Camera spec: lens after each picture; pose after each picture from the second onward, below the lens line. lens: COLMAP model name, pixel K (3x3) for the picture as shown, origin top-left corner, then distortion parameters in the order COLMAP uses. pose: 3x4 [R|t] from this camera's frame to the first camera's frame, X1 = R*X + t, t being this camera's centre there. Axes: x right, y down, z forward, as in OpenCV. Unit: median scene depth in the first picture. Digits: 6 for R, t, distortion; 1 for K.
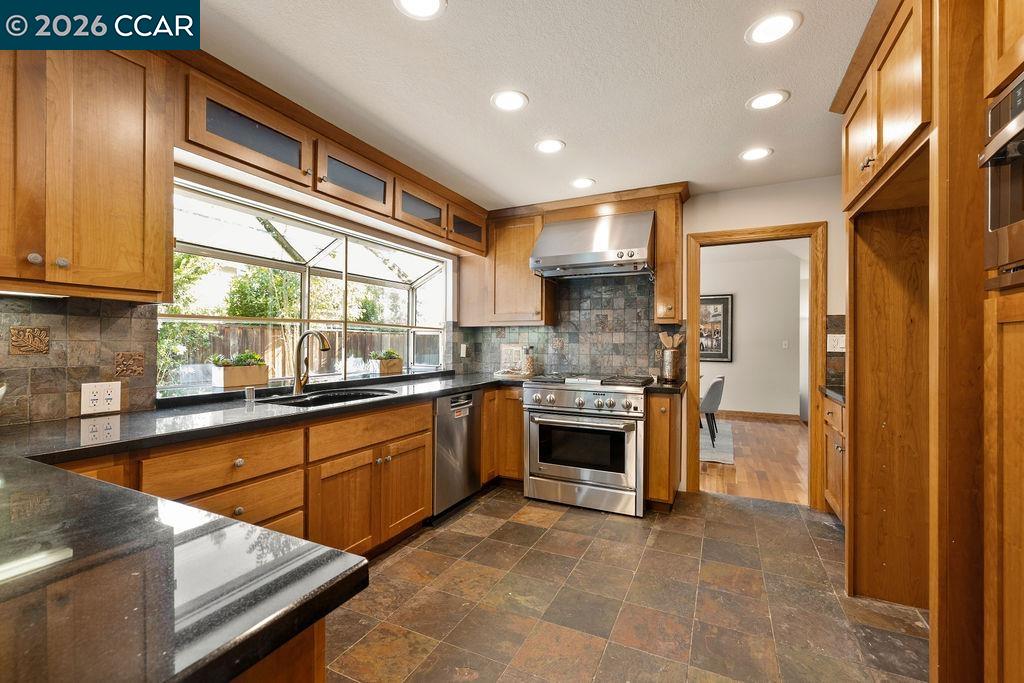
lens RADIAL K [[432.1, 0, 507.8], [0, 432.1, 341.3], [0, 0, 1]] dist [0.001270, -0.000209]
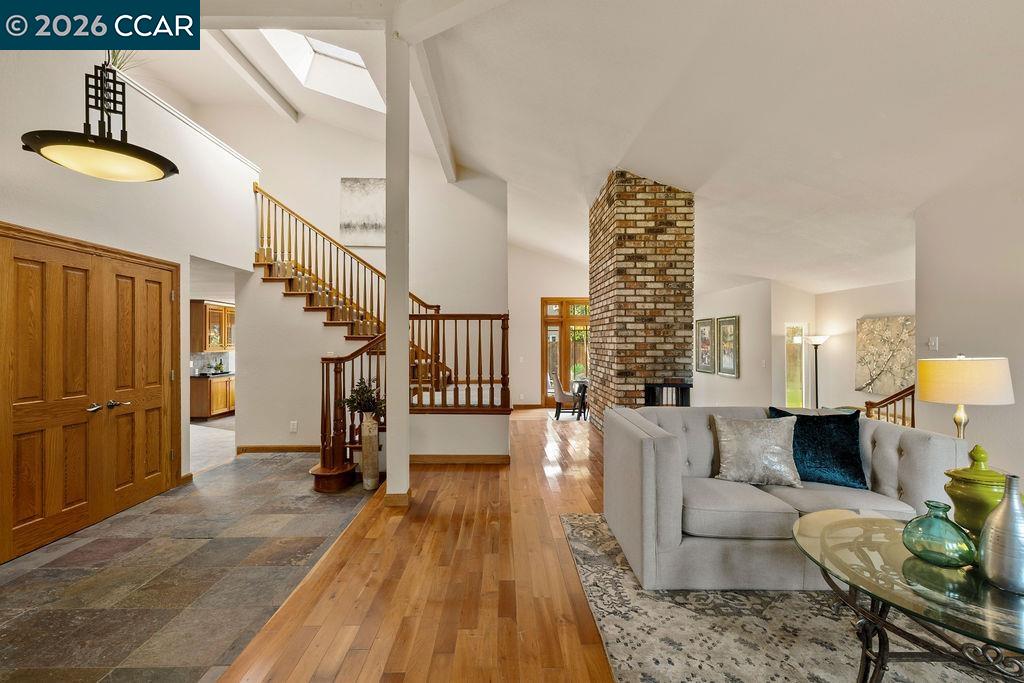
lens RADIAL K [[432.1, 0, 507.8], [0, 432.1, 341.3], [0, 0, 1]] dist [0.001270, -0.000209]
pose [[0.446332, -0.006577, -0.894843, 2.451065], [0.005091, 0.999975, -0.004811, -0.083876], [0.894853, -0.002408, 0.446354, -0.011684]]
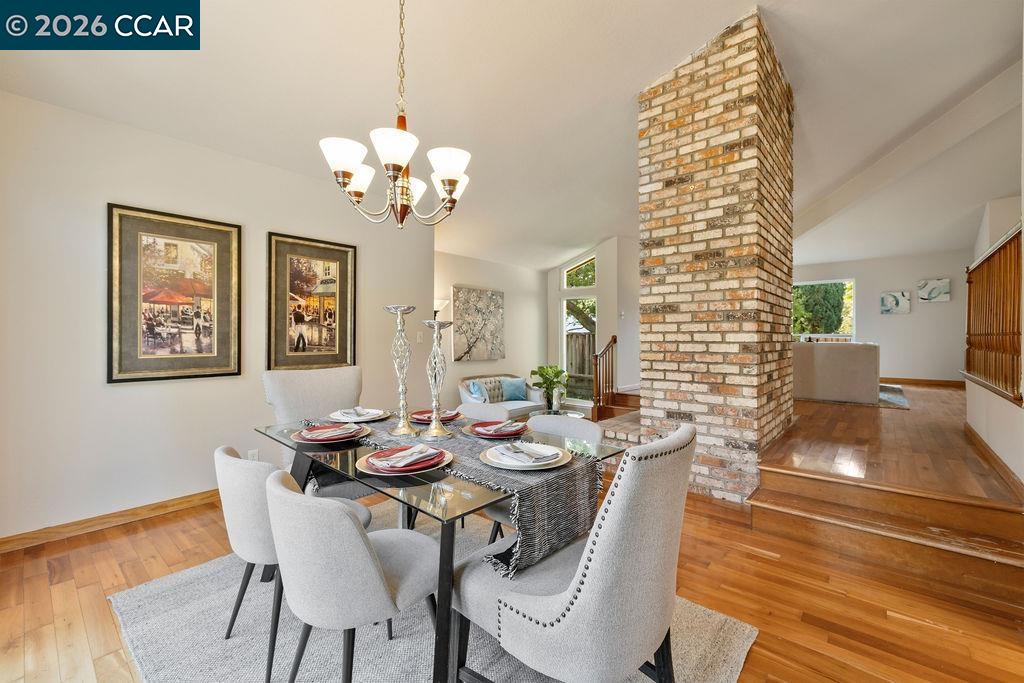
lens RADIAL K [[432.1, 0, 507.8], [0, 432.1, 341.3], [0, 0, 1]] dist [0.001270, -0.000209]
pose [[0.263889, -0.014177, 0.964449, 0.077785], [-0.002474, 0.999879, 0.015375, 0.006261], [-0.964550, -0.006444, 0.263822, 1.324021]]
